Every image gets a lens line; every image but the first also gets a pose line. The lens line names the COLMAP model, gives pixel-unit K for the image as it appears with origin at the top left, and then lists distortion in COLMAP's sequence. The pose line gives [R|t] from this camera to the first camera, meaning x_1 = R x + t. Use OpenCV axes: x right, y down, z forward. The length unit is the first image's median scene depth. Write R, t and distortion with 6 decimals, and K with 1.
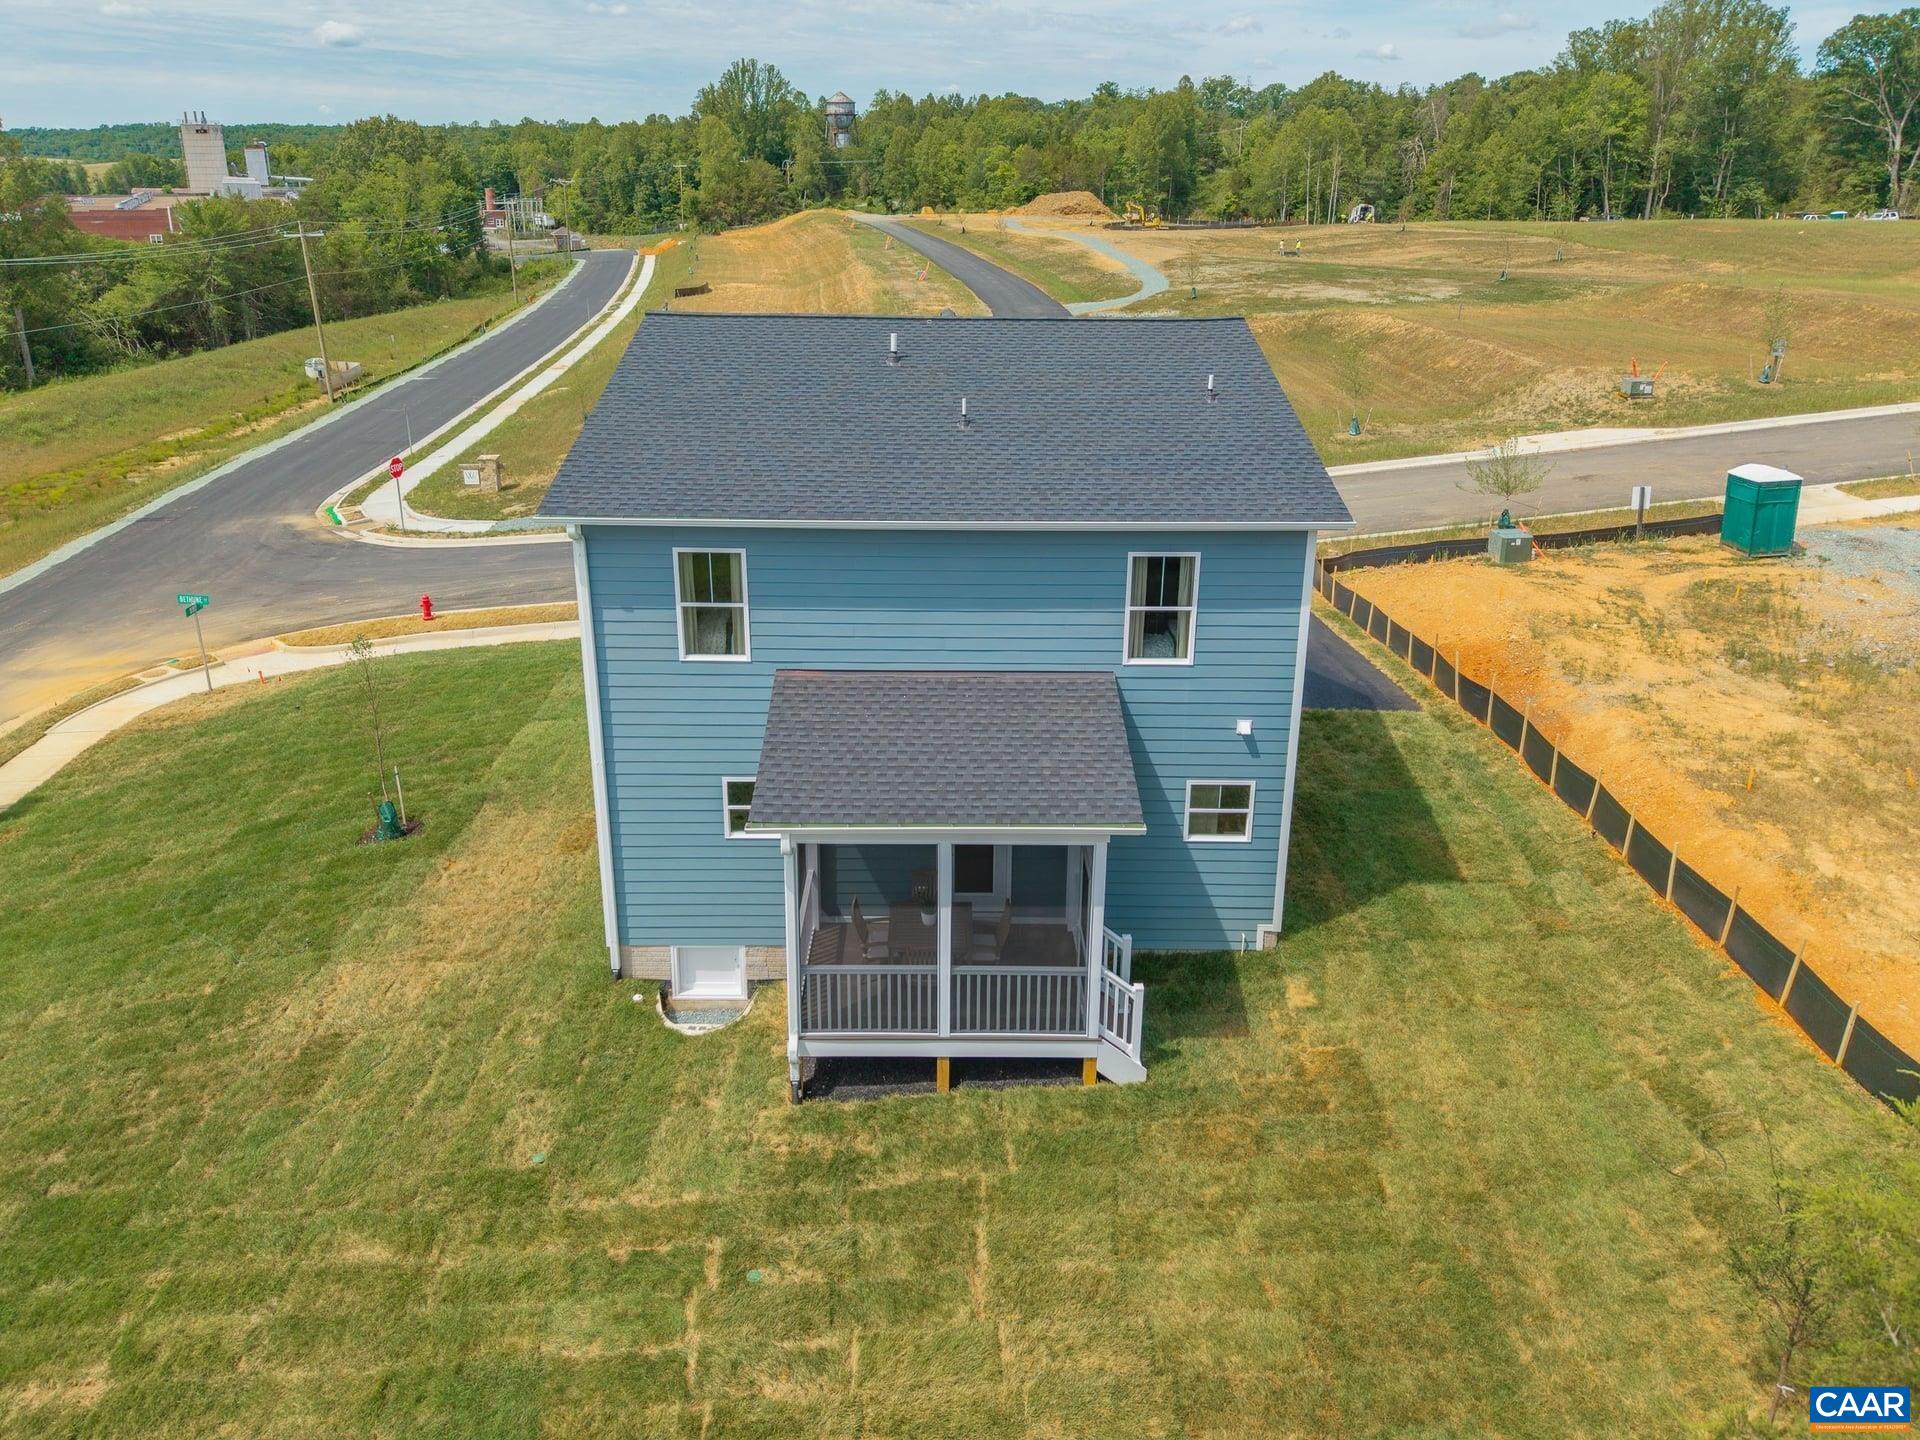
lens RADIAL K [[1328.7, 0, 938.6], [0, 1328.7, 645.5], [0, 0, 1]] dist [0.002826, 0.001917]
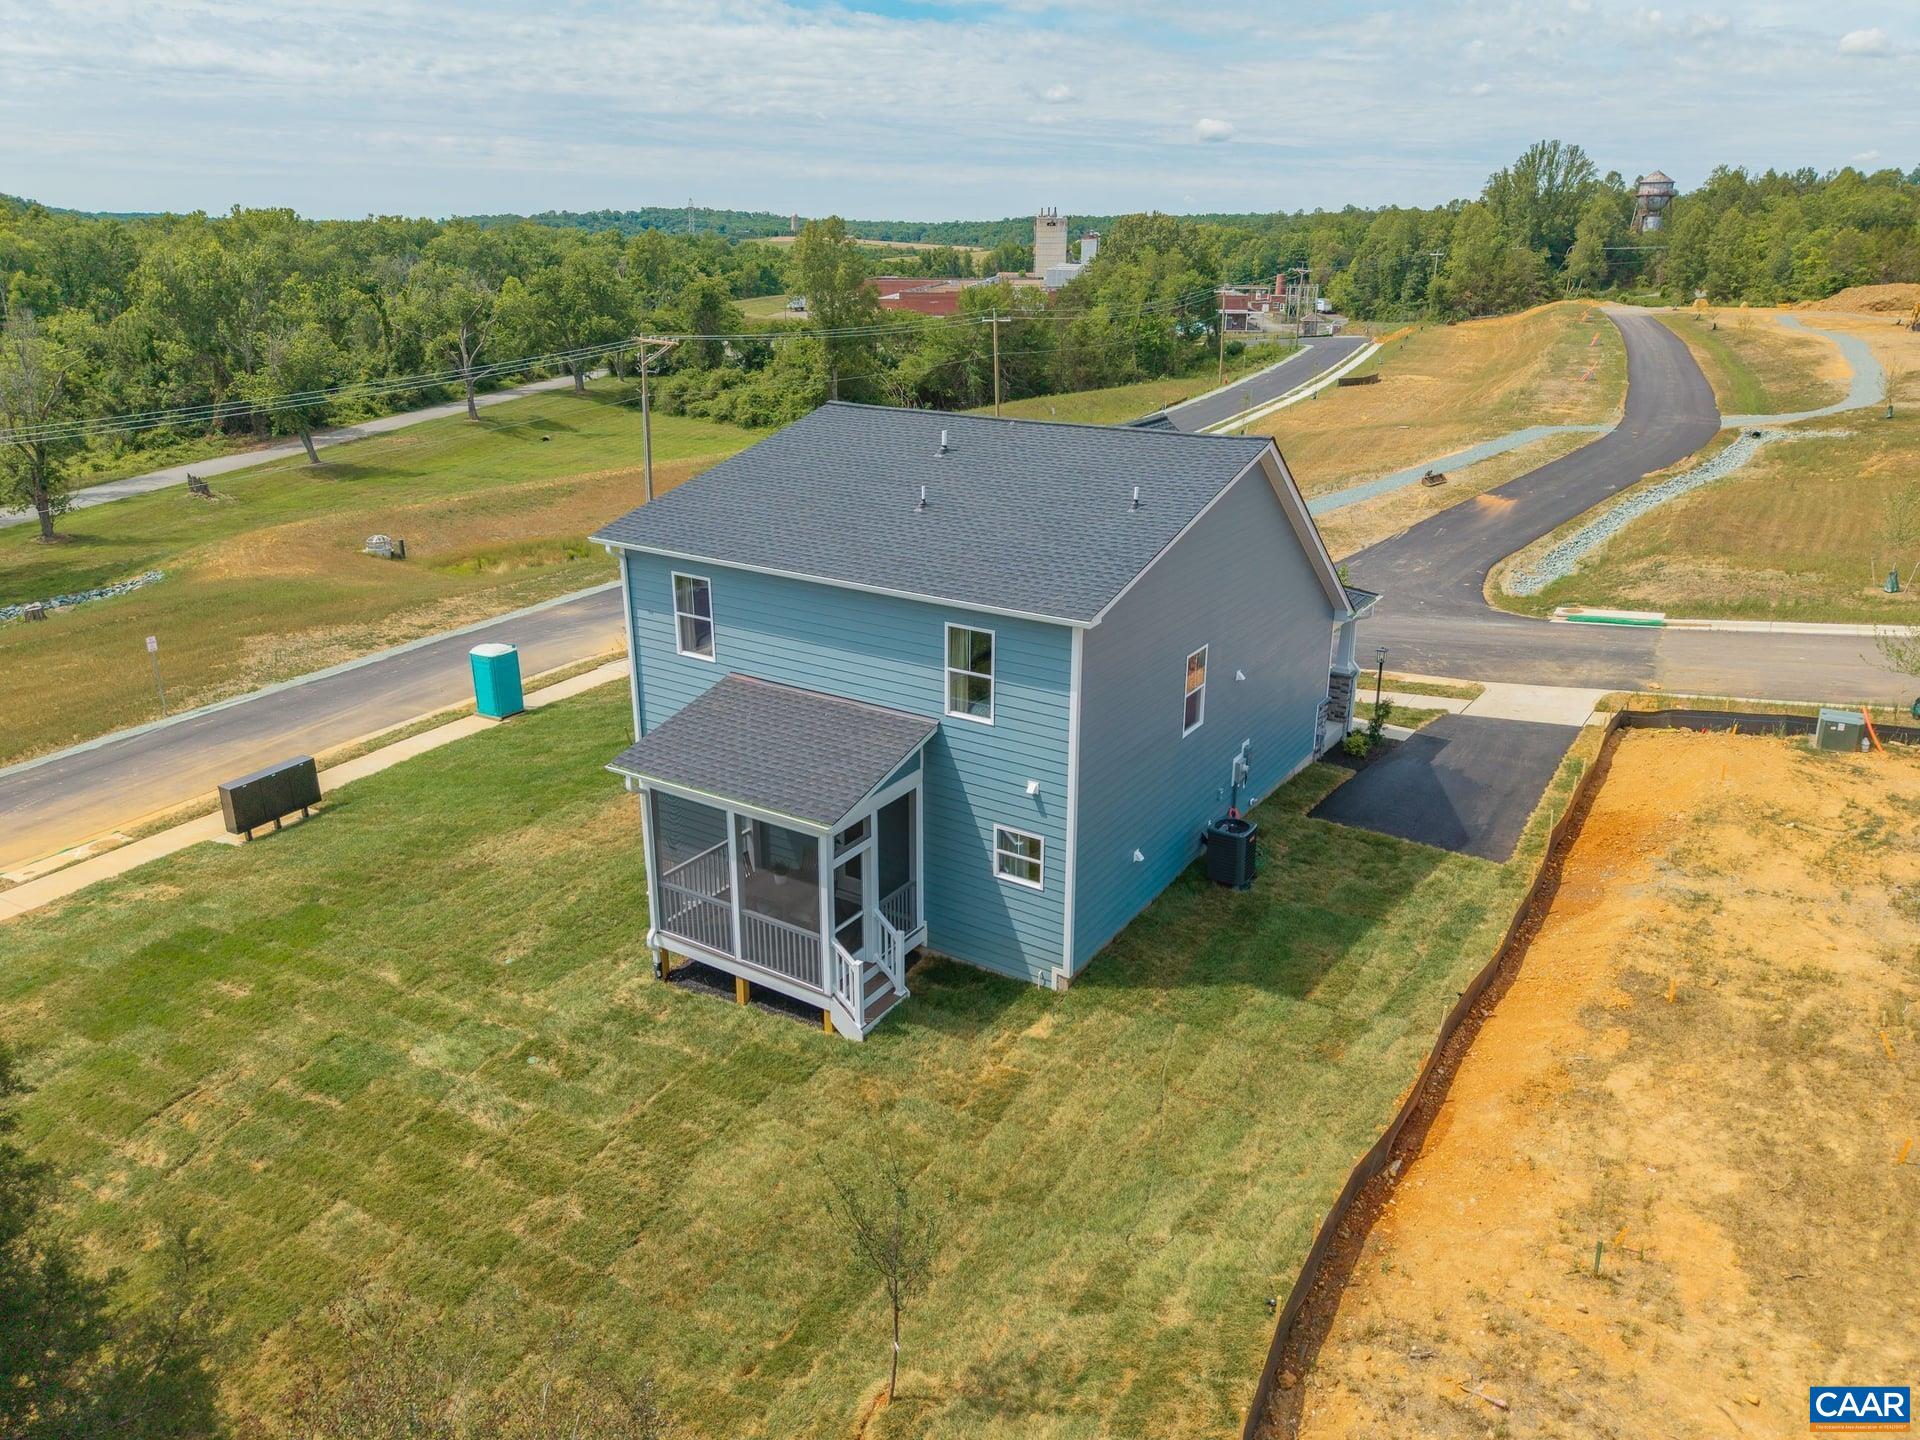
lens RADIAL K [[1288.0, 0, 952.0], [0, 1288.0, 723.5], [0, 0, 1]] dist [0.022322, -0.014905]
pose [[0.839910, 0.184443, -0.510423, 0.249946], [-0.182000, 0.981744, 0.055272, -0.014616], [0.511299, 0.046473, 0.858145, -0.001186]]
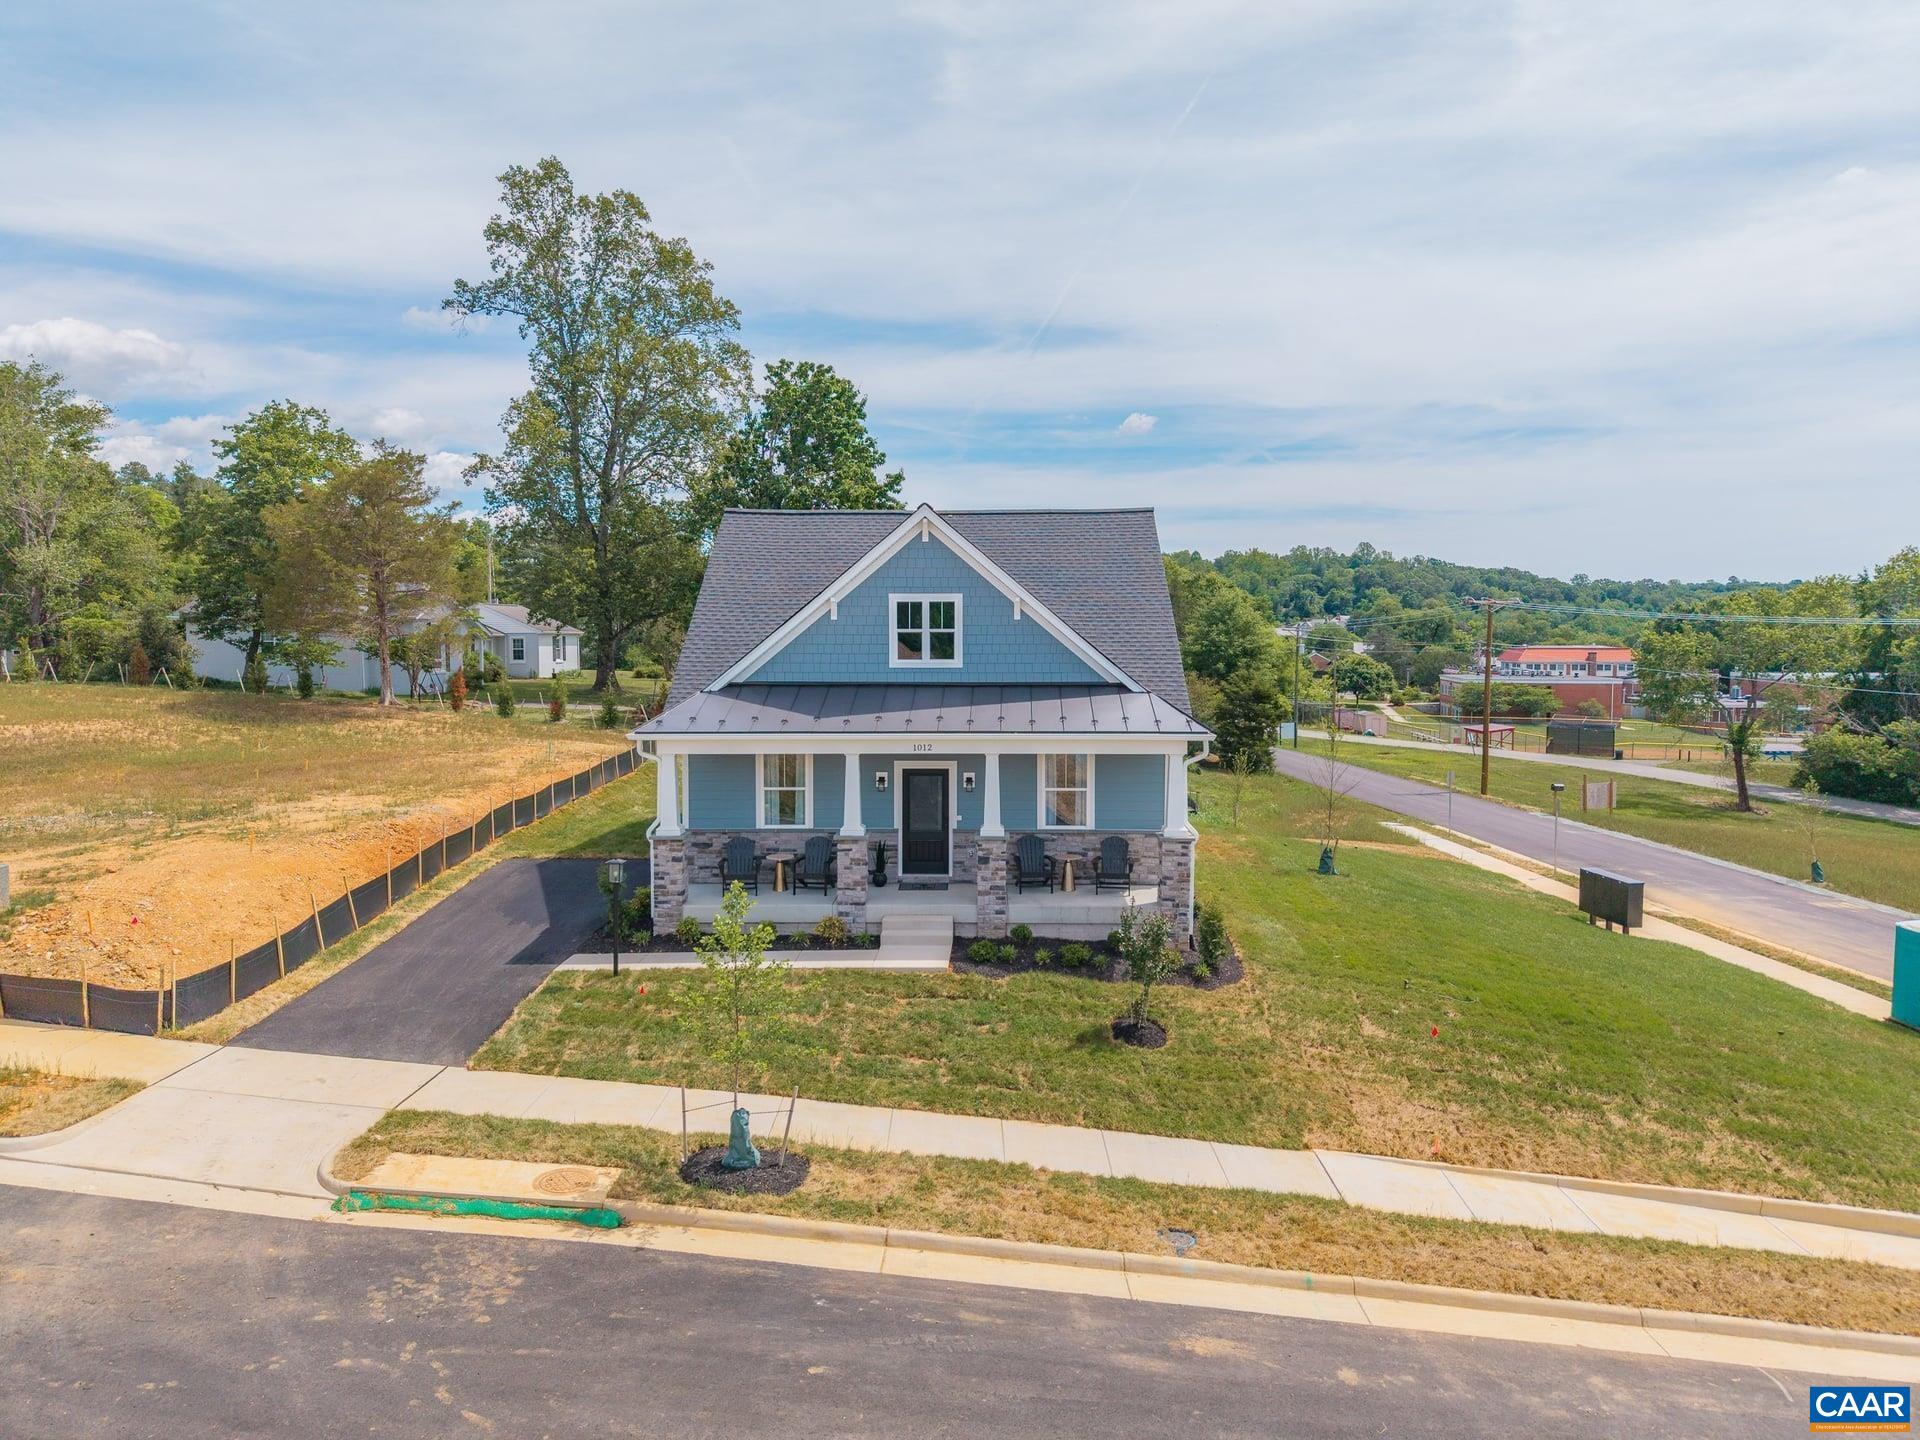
lens RADIAL K [[1288.0, 0, 952.0], [0, 1288.0, 723.5], [0, 0, 1]] dist [0.022322, -0.014905]
pose [[-0.999787, -0.003448, 0.020351, -0.010386], [0.005066, 0.914802, 0.403871, -0.246023], [-0.020010, 0.403888, -0.914590, 0.985628]]
